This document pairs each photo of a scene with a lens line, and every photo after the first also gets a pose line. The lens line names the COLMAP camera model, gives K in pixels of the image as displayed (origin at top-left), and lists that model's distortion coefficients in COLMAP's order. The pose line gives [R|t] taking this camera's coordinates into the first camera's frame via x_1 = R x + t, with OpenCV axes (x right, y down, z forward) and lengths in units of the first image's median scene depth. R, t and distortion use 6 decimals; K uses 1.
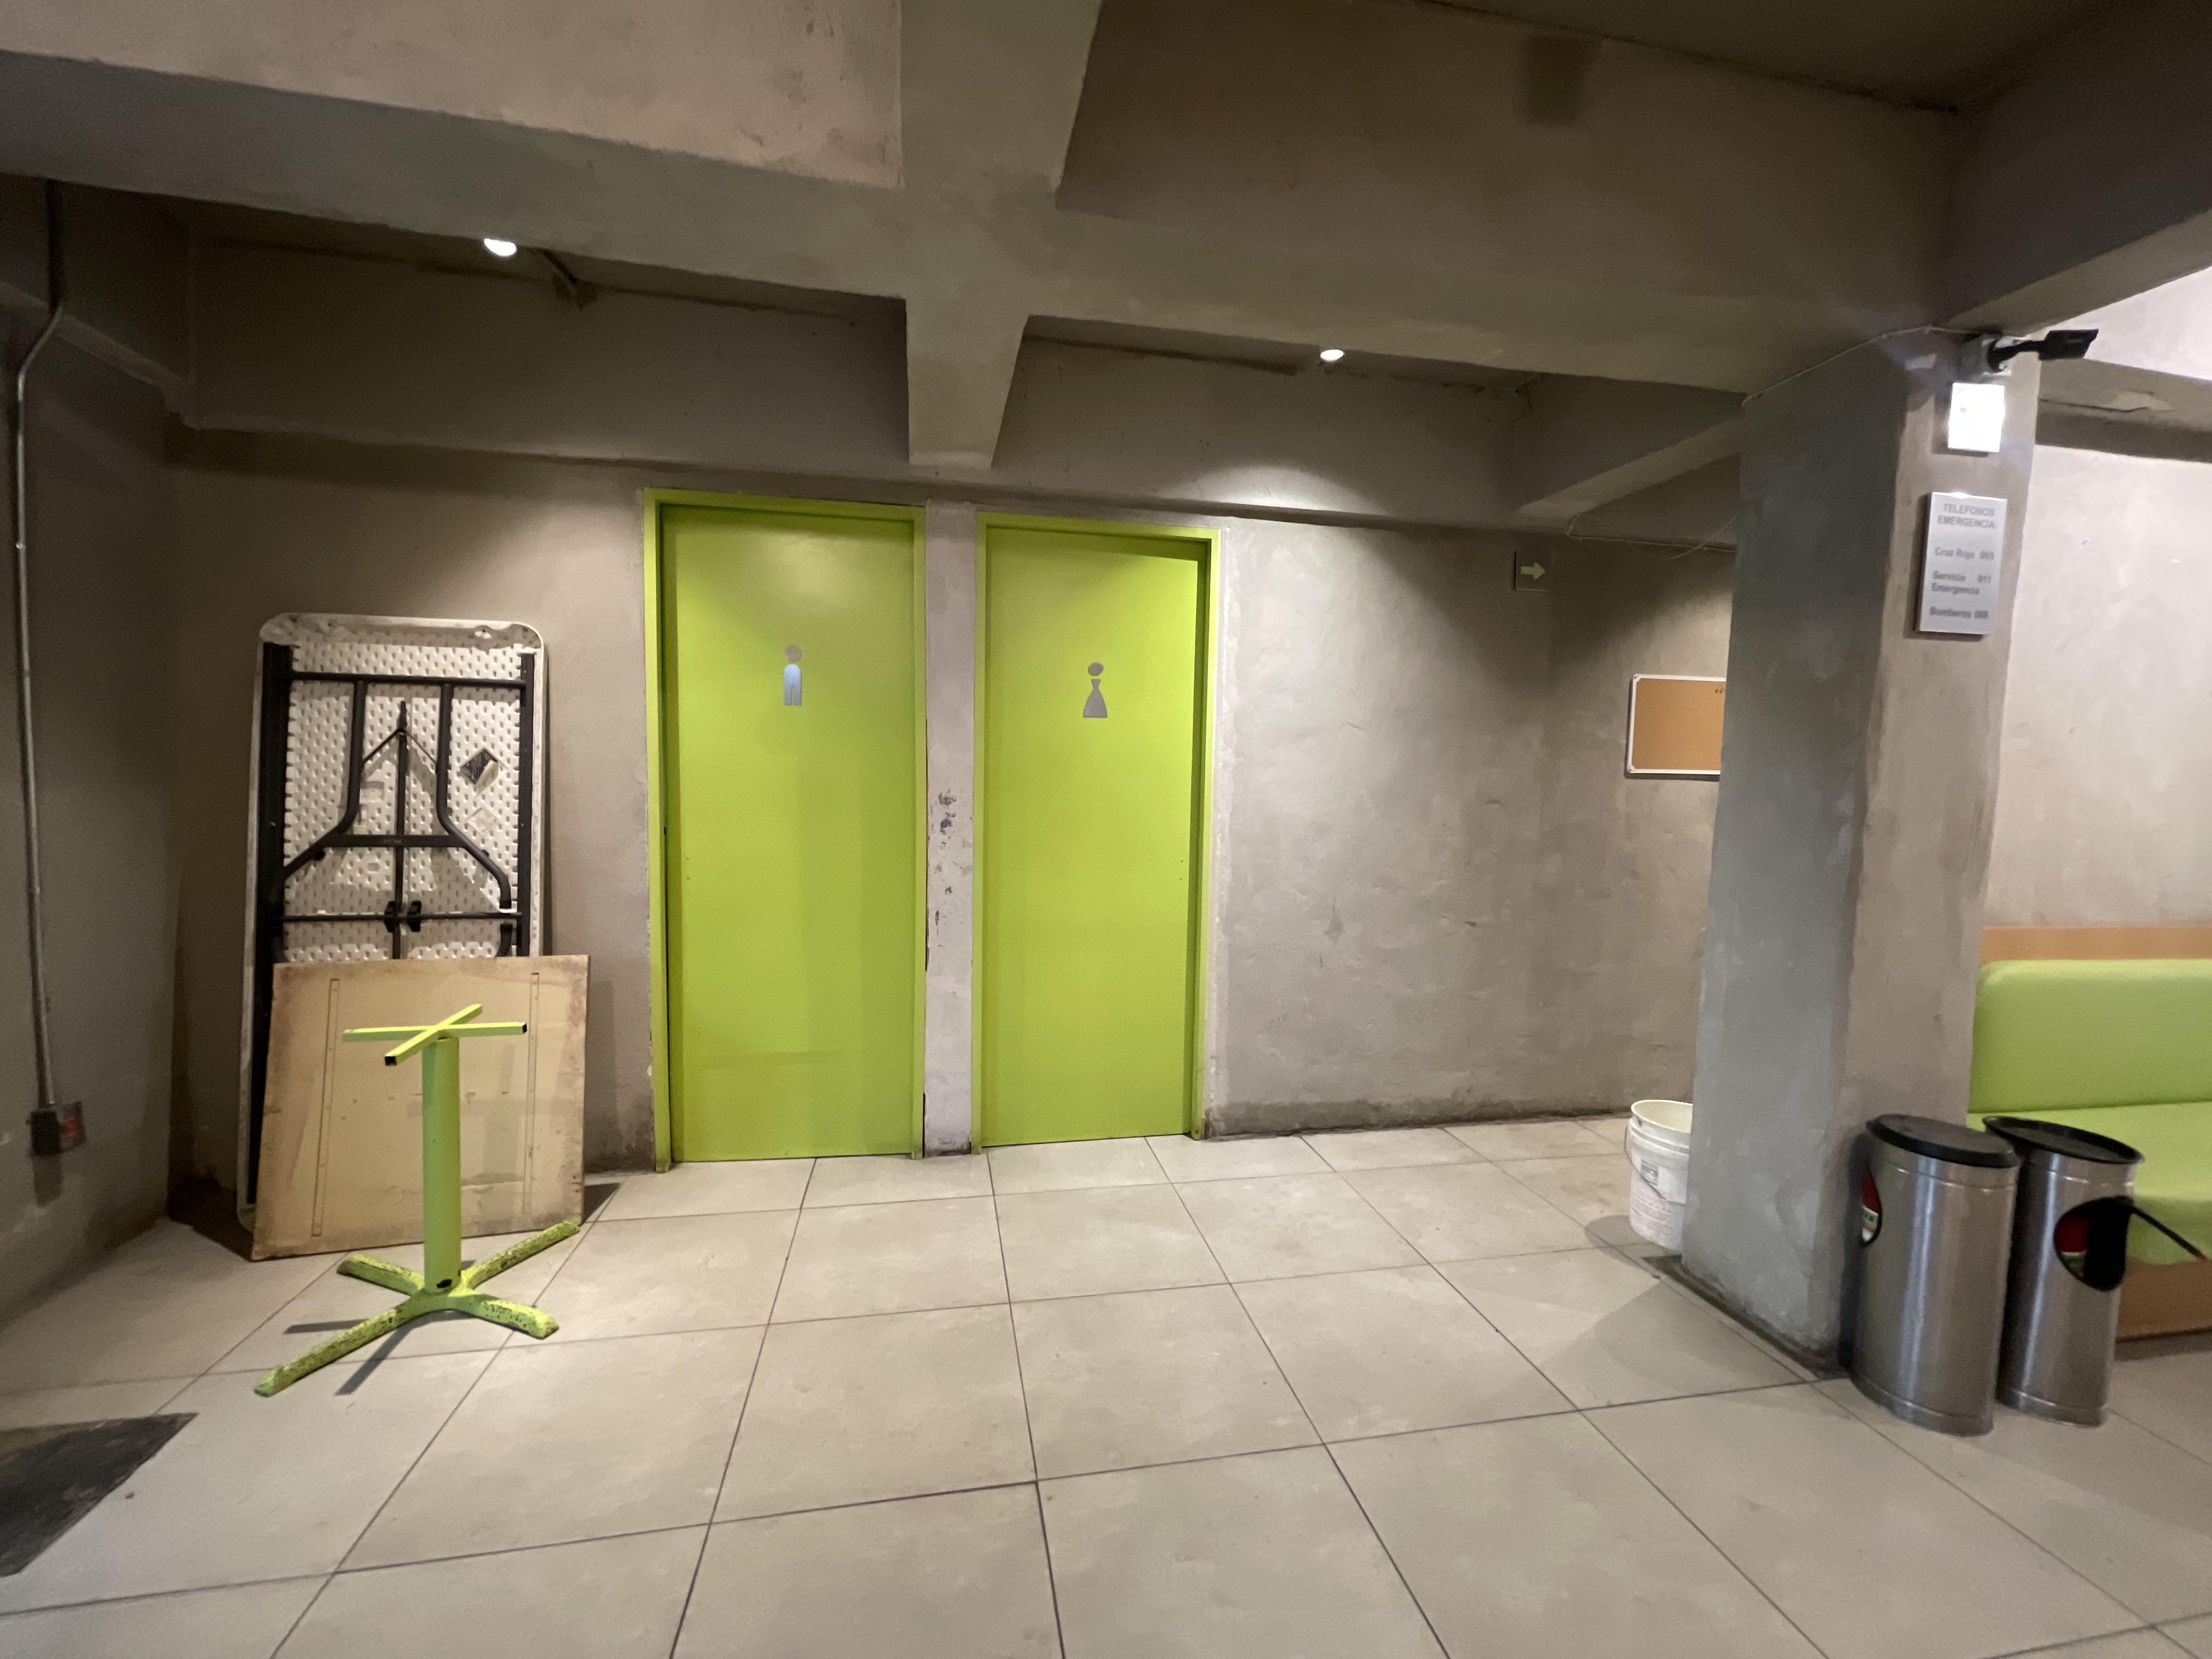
lens RADIAL K [[892.3, 0, 1098.4], [0, 892.3, 830.5], [0, 0, 1]] dist [-0.002847, 0.000750]
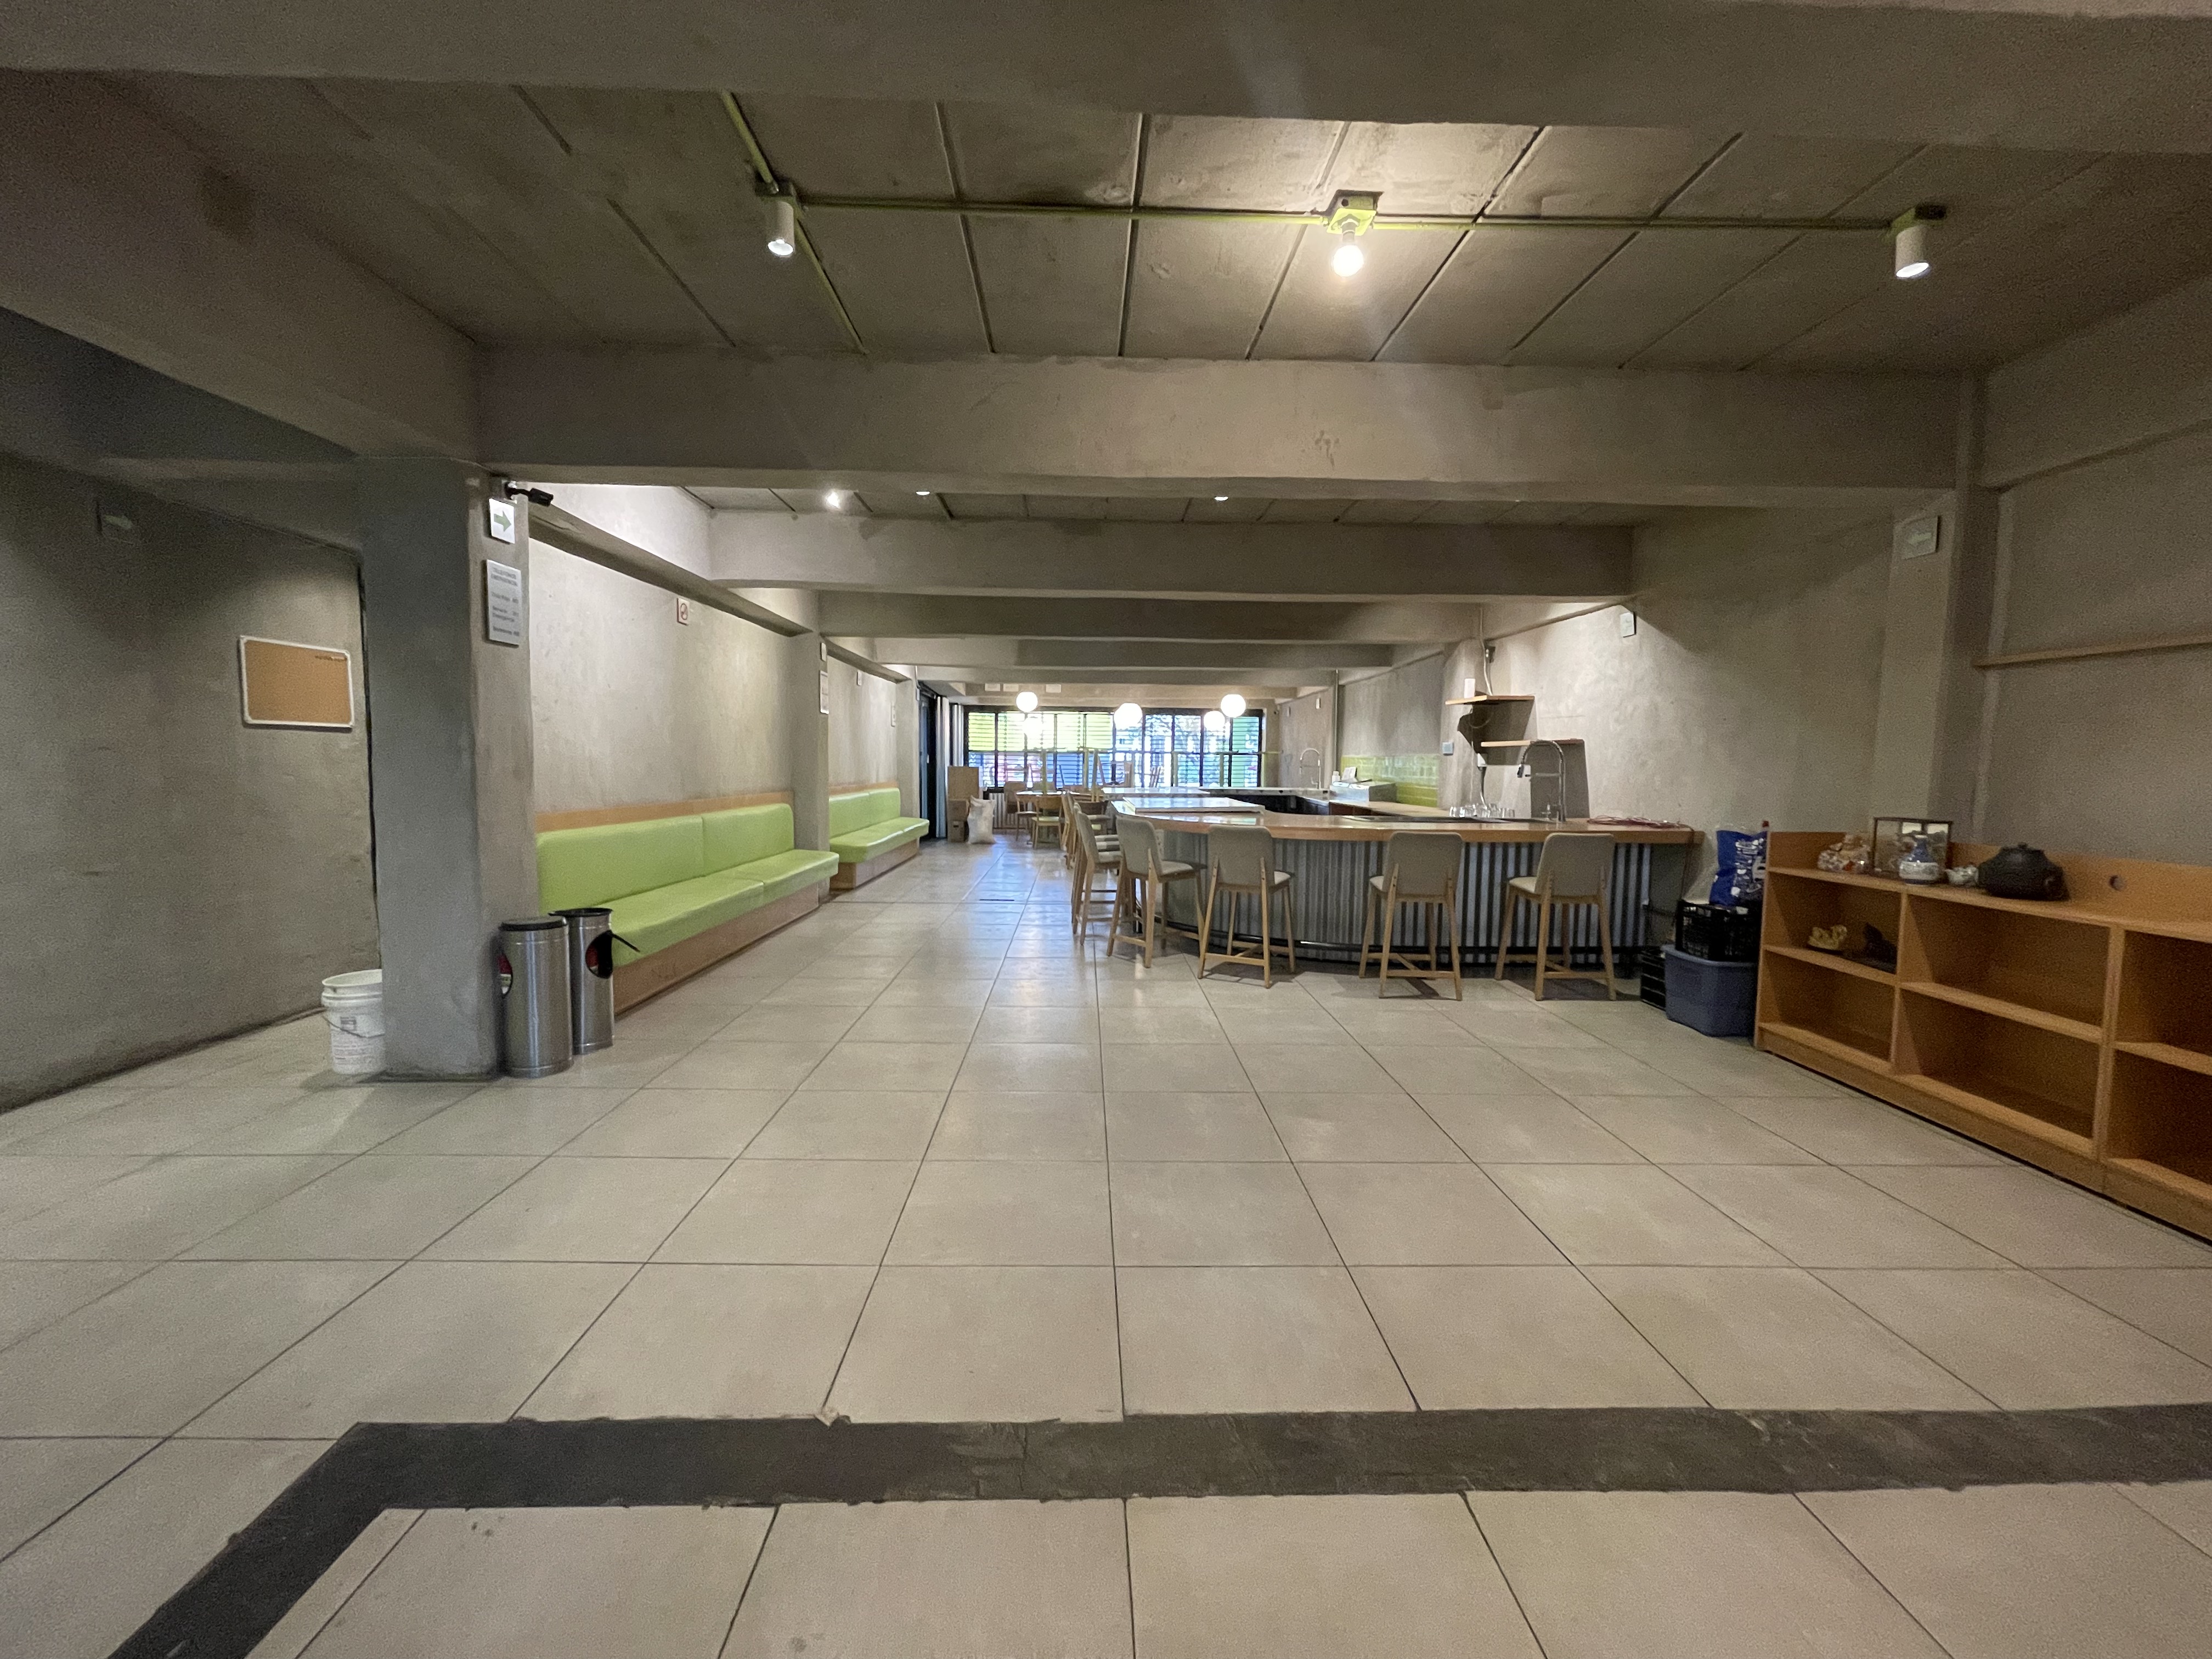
lens RADIAL K [[892.3, 0, 1097.1], [0, 892.3, 830.4], [0, 0, 1]] dist [-0.002847, 0.000750]
pose [[0.169116, -0.095031, 0.981004, -0.469310], [0.059813, 0.994496, 0.086027, 0.051630], [-0.983779, 0.044128, 0.173870, -0.342135]]
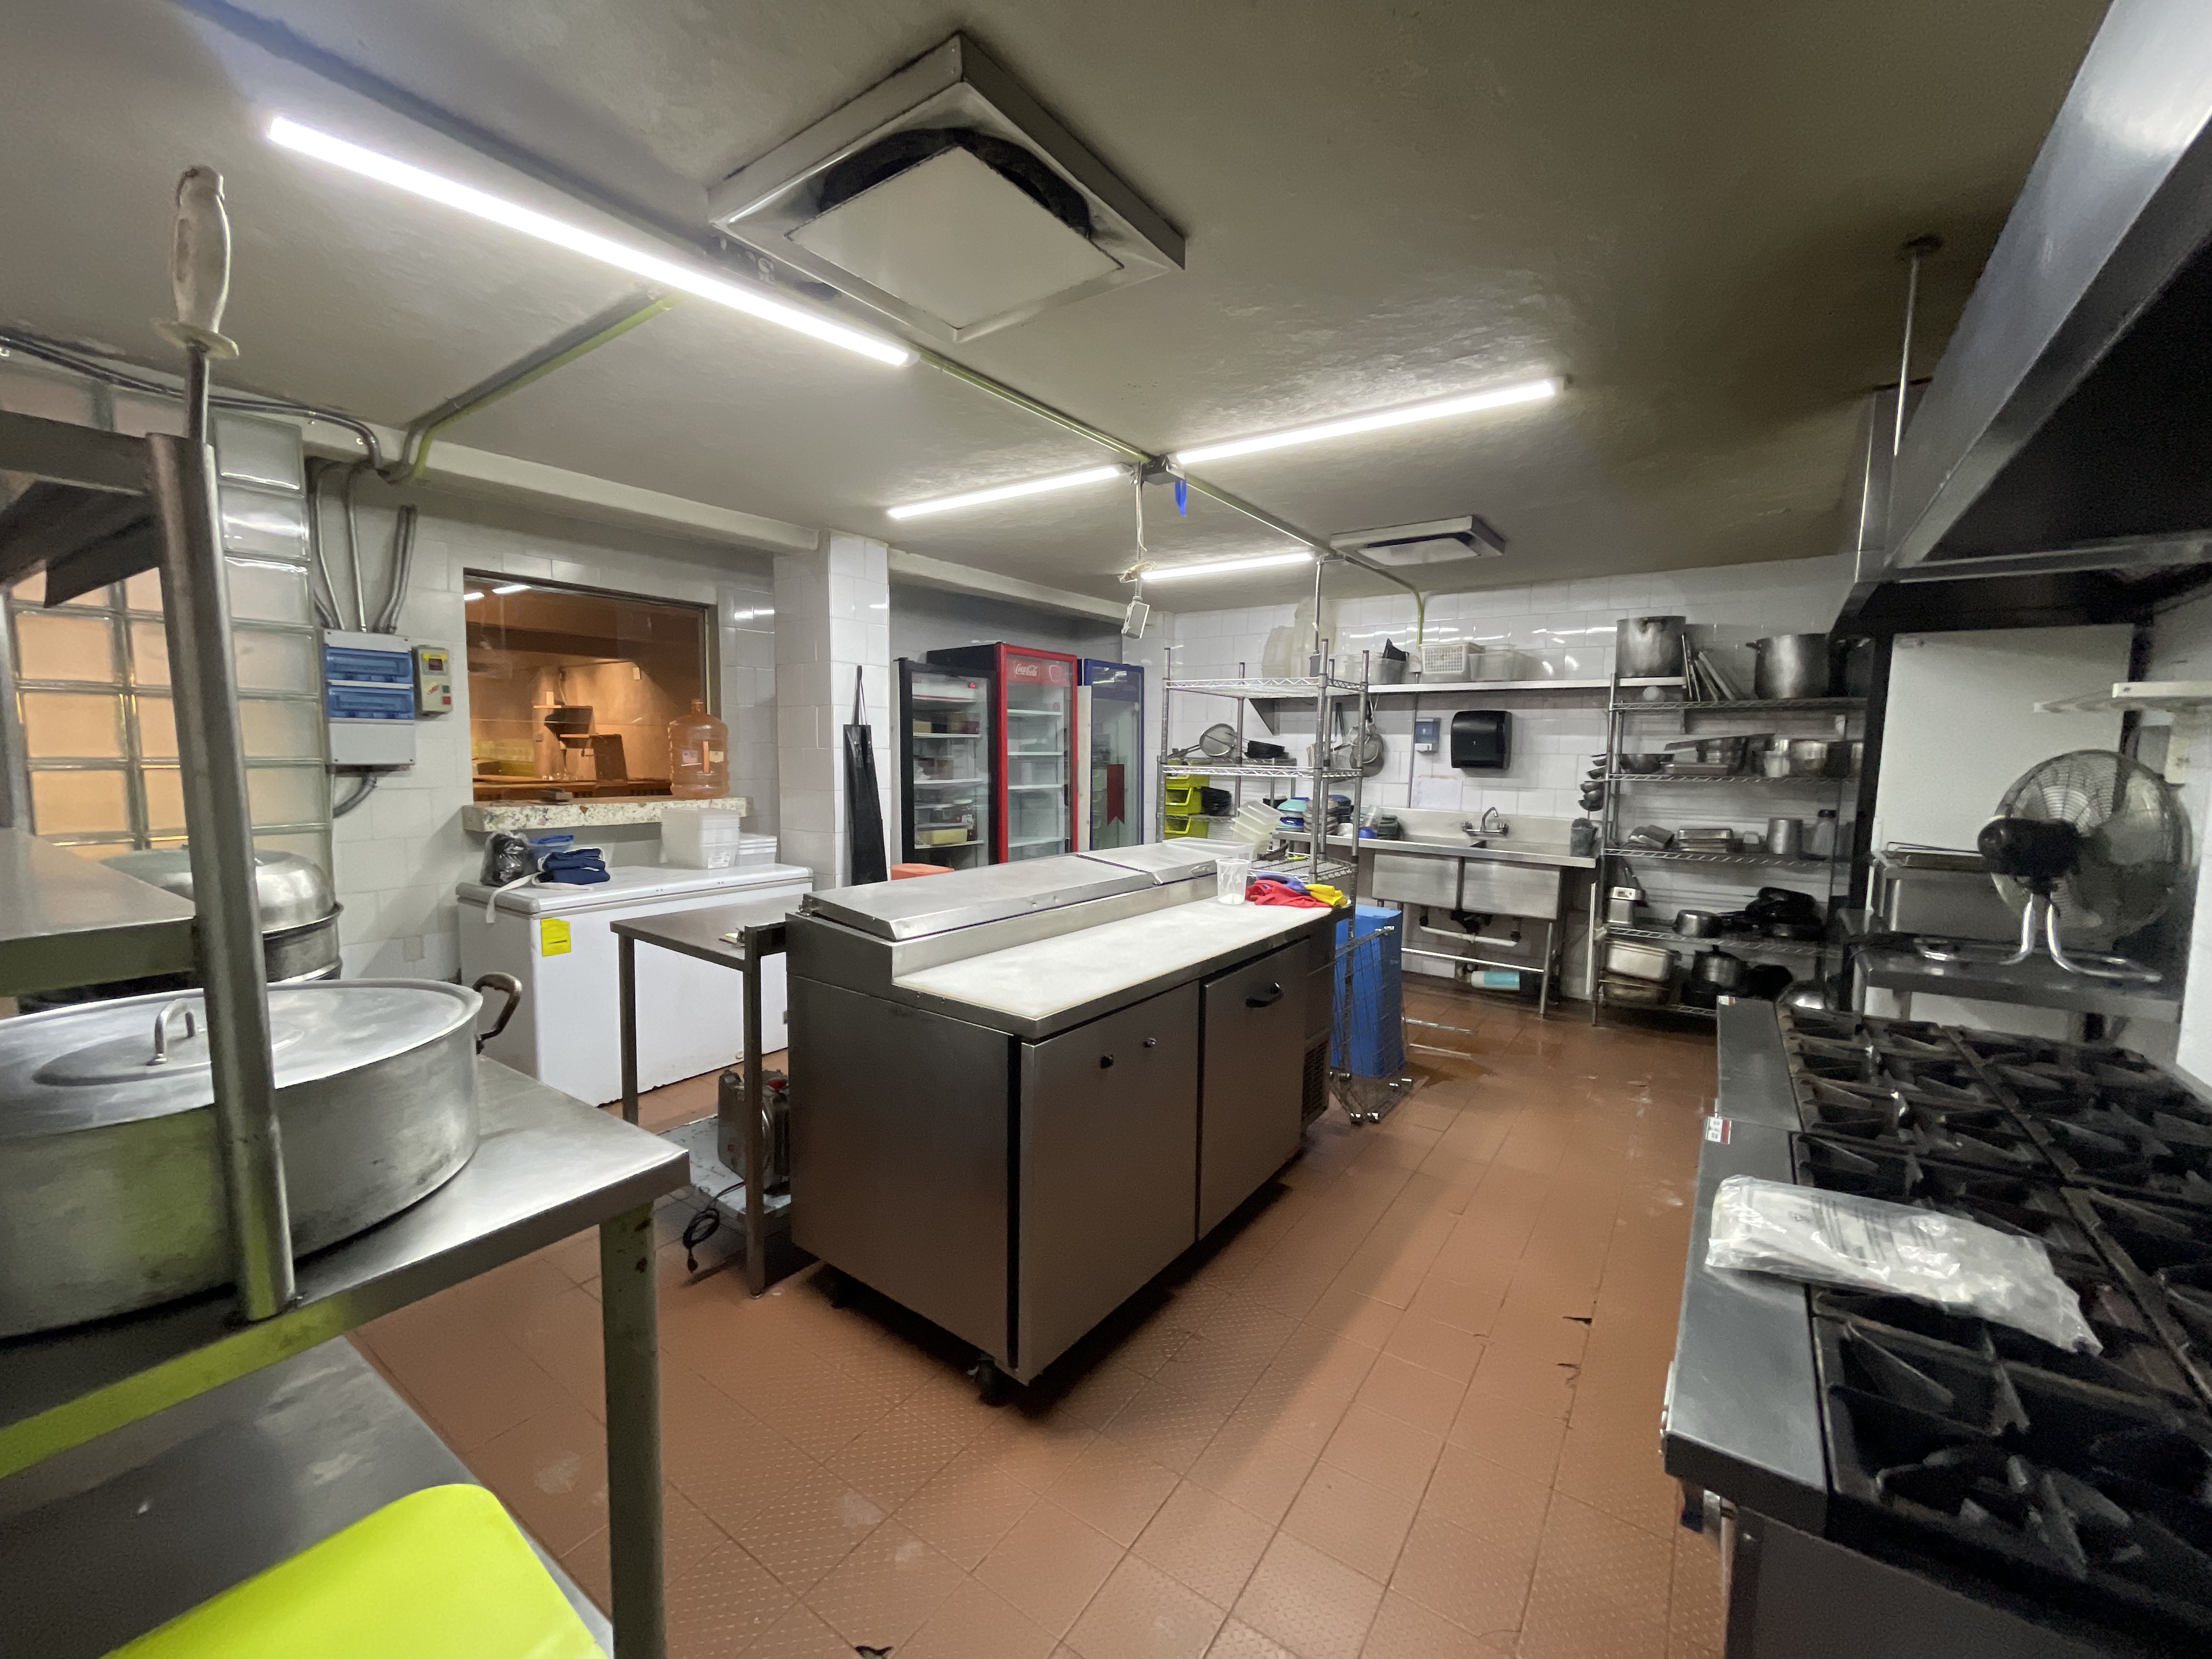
lens RADIAL K [[892.3, 0, 1100.7], [0, 892.3, 836.5], [0, 0, 1]] dist [-0.002847, 0.000750]
pose [[-0.683384, -0.103810, 0.722641, -2.613863], [0.019986, 0.986808, 0.160659, -0.069596], [-0.729786, 0.124235, -0.672294, 0.036395]]
